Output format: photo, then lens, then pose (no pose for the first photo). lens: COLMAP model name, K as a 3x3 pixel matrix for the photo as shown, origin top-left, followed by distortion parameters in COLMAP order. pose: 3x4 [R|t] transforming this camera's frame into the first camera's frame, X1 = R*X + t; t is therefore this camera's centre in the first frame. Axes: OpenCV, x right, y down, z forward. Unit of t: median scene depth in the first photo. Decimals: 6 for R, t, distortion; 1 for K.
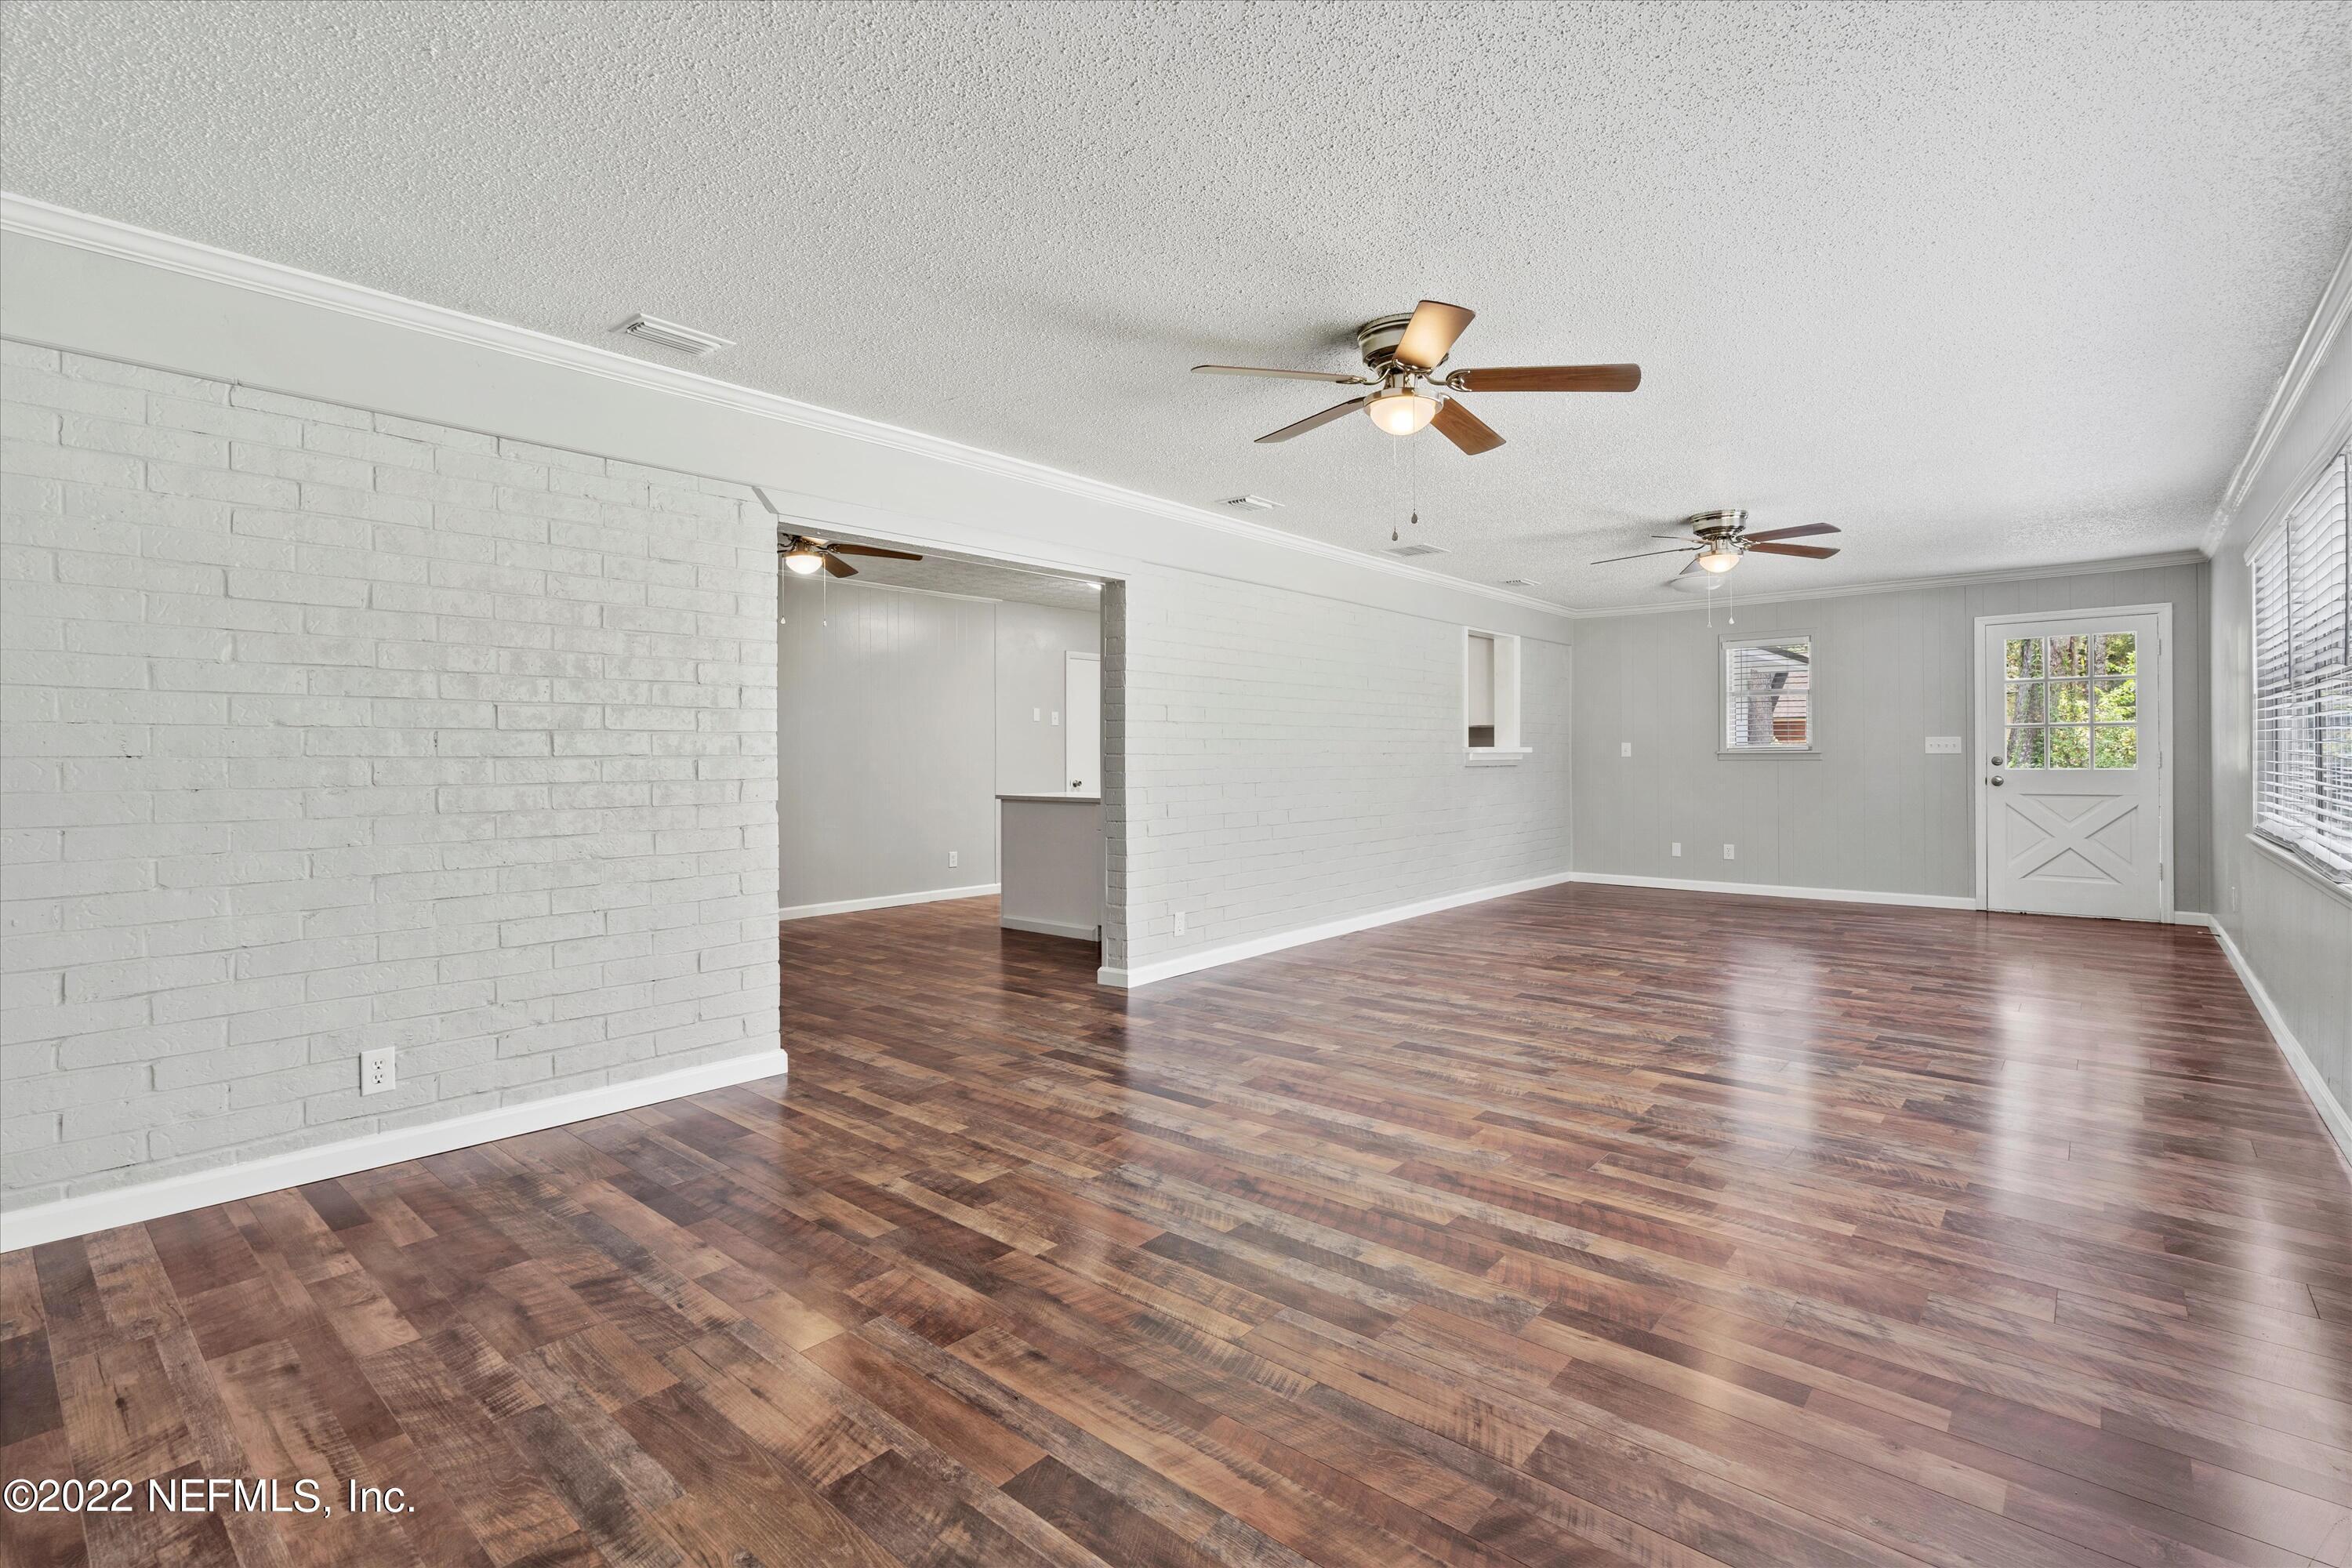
lens RADIAL K [[1080.7, 0, 1166.7], [0, 1080.7, 790.2], [0, 0, 1]] dist [-0.011160, 0.000981]
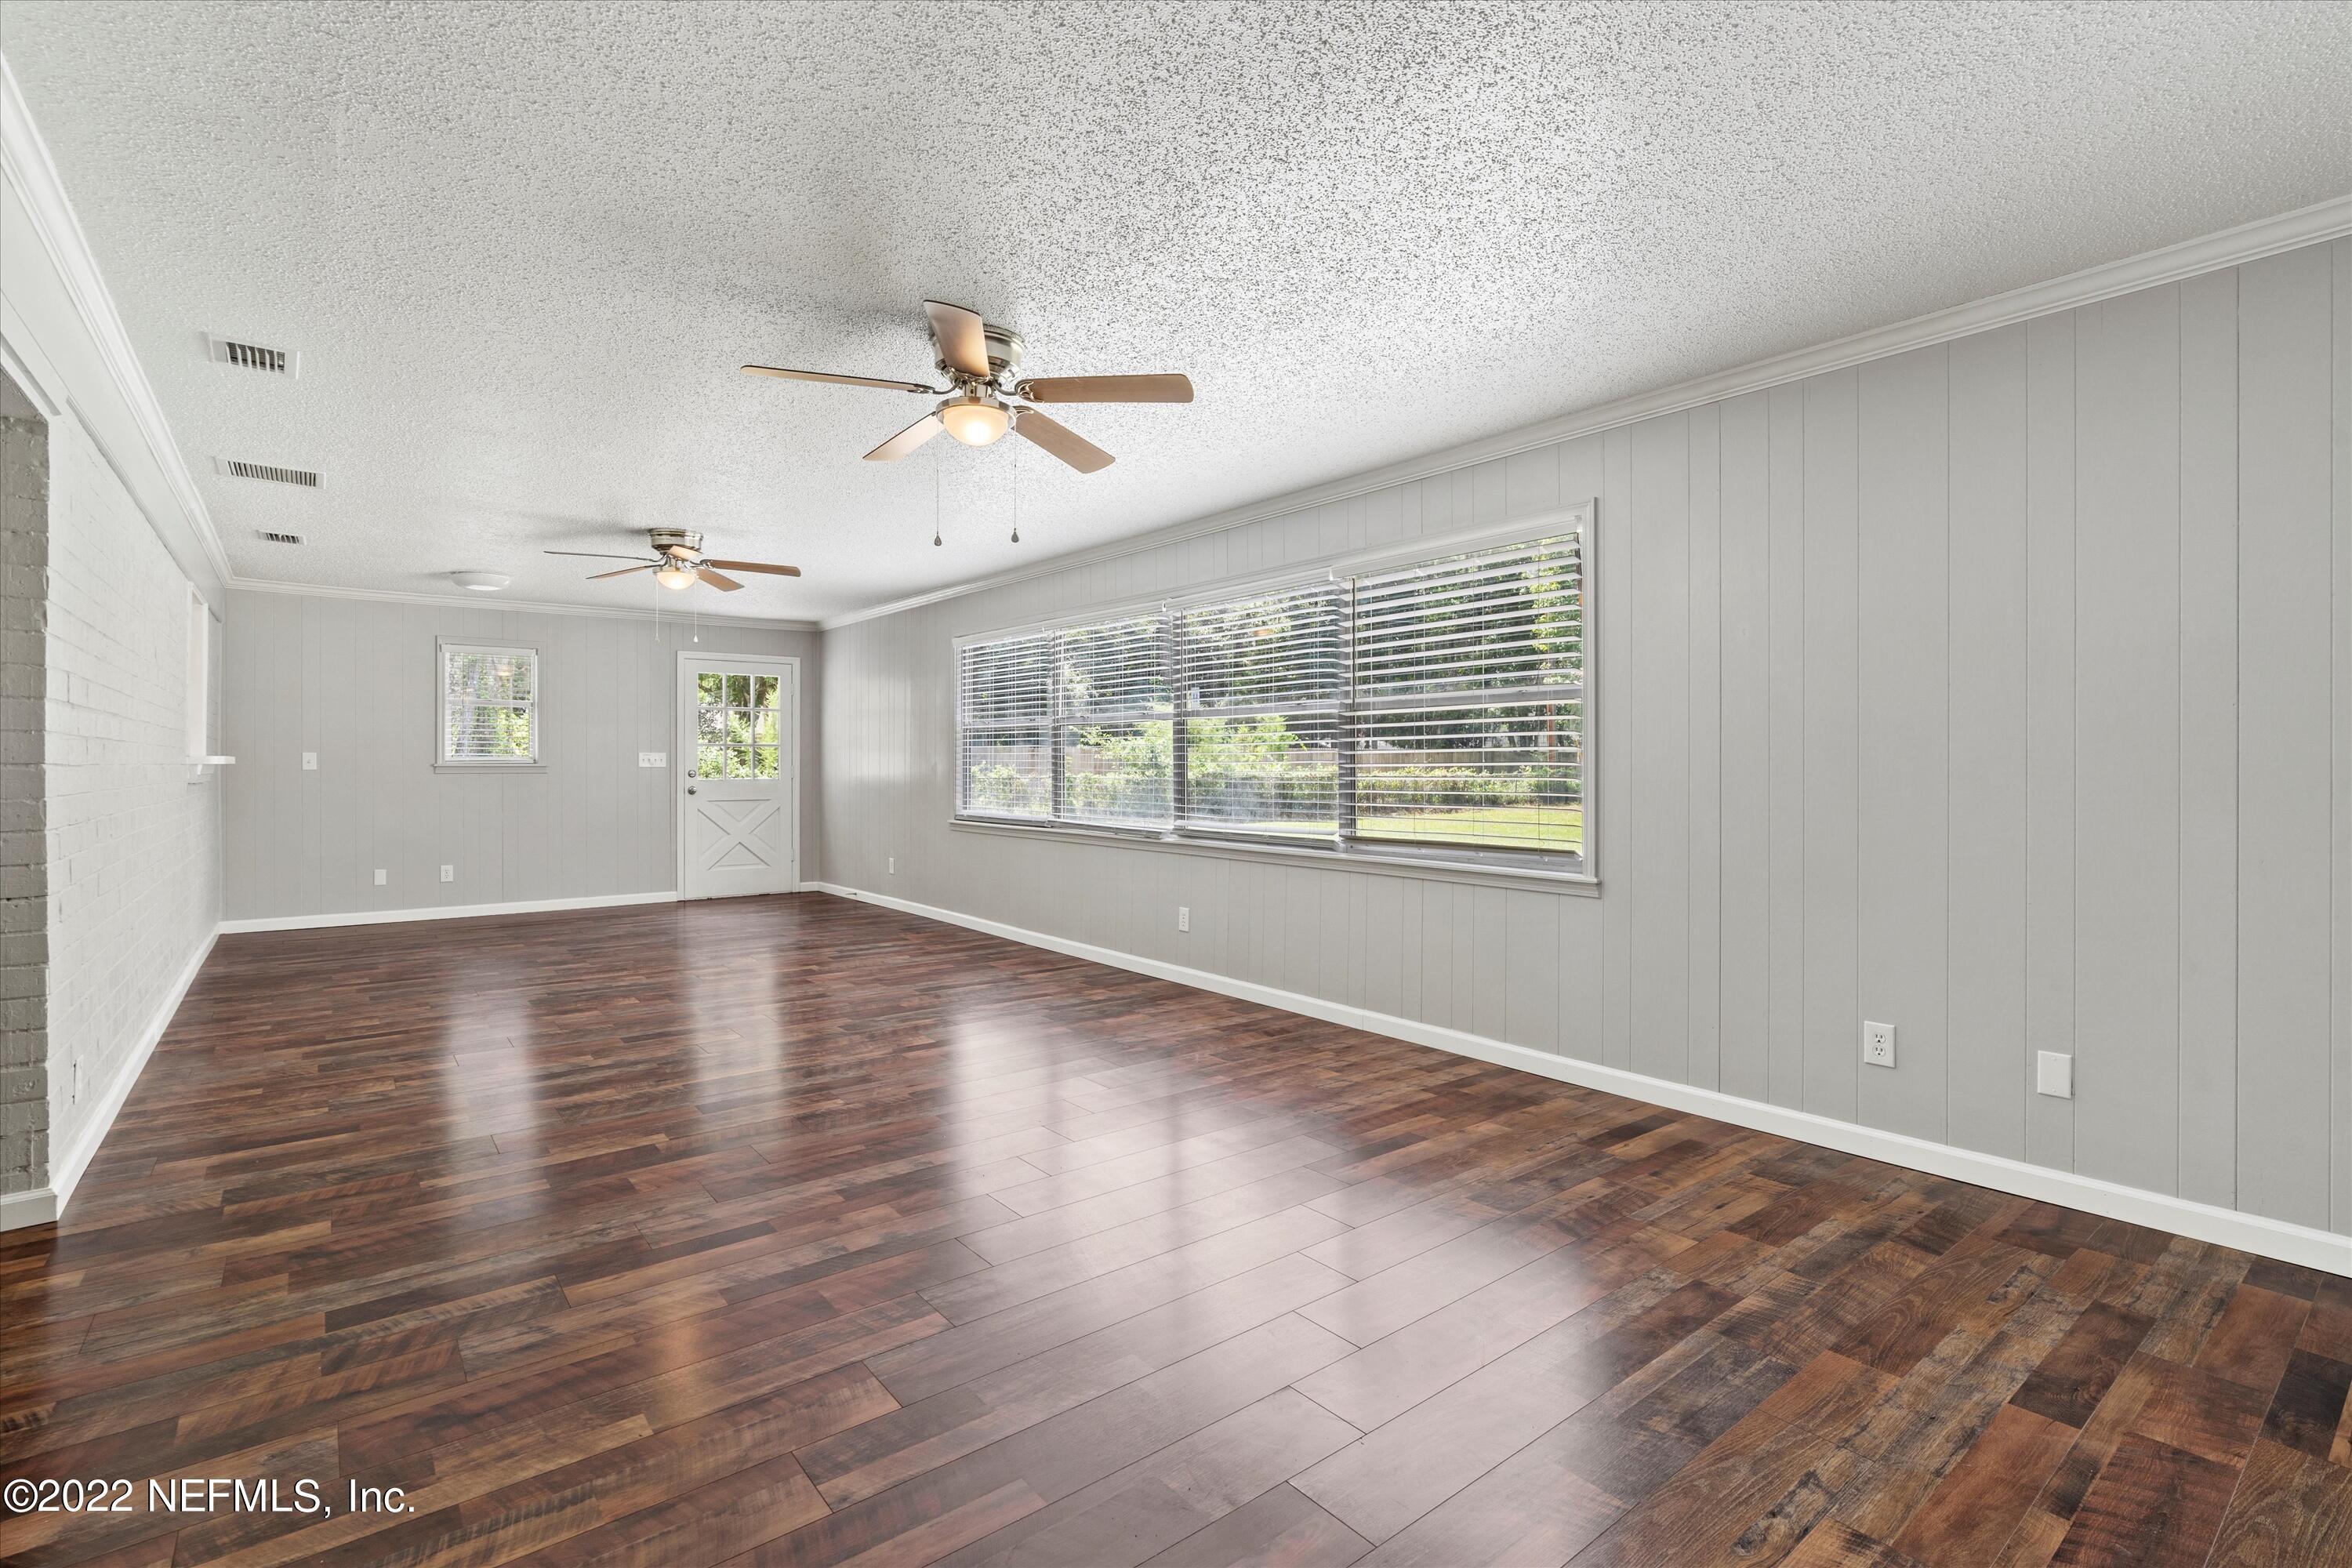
lens RADIAL K [[1074.0, 0, 1179.3], [0, 1074.0, 770.6], [0, 0, 1]] dist [-0.013088, 0.001200]
pose [[0.176890, 0.001855, 0.984229, -0.600459], [0.028769, 0.999561, -0.007054, -0.013445], [-0.983810, 0.029563, 0.176759, 0.533571]]
